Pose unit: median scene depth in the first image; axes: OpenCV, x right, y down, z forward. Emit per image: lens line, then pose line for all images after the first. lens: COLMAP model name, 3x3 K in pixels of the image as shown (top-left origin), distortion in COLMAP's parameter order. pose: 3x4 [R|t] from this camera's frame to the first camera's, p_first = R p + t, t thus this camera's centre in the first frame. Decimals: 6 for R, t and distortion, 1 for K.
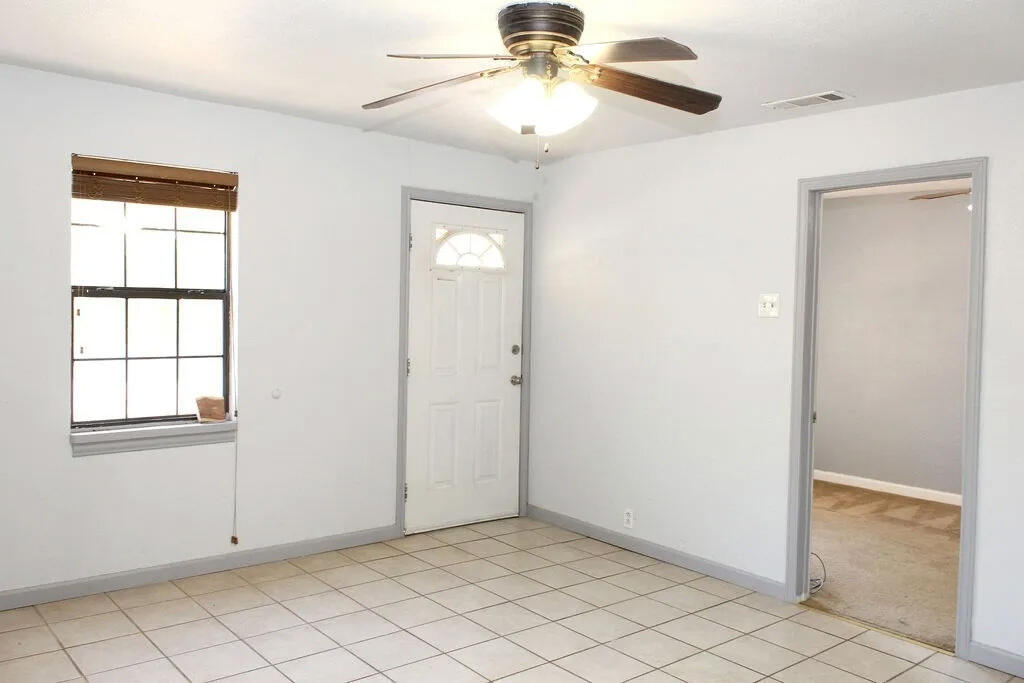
lens RADIAL K [[840.9, 0, 512.6], [0, 840.9, 347.3], [0, 0, 1]] dist [0.009367, 0.000981]
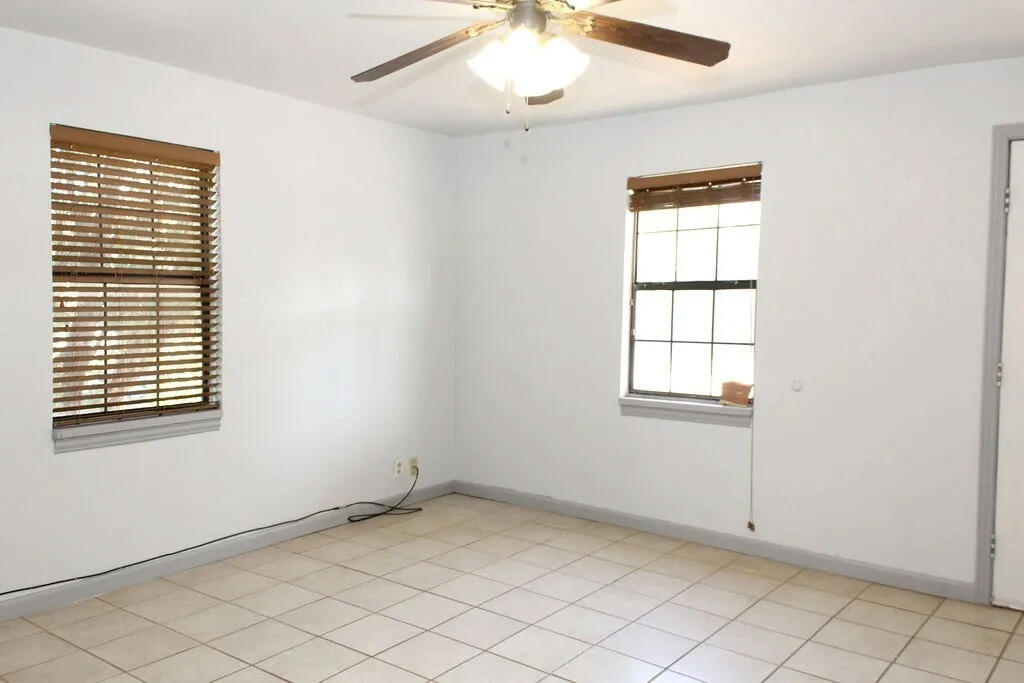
lens RADIAL K [[838.3, 0, 487.7], [0, 838.3, 338.4], [0, 0, 1]] dist [0.129521, -0.010024]
pose [[0.199724, 0.026452, -0.979495, 0.626226], [-0.046567, 0.998762, 0.017477, 0.000318], [0.978745, 0.042121, 0.200709, 0.490445]]
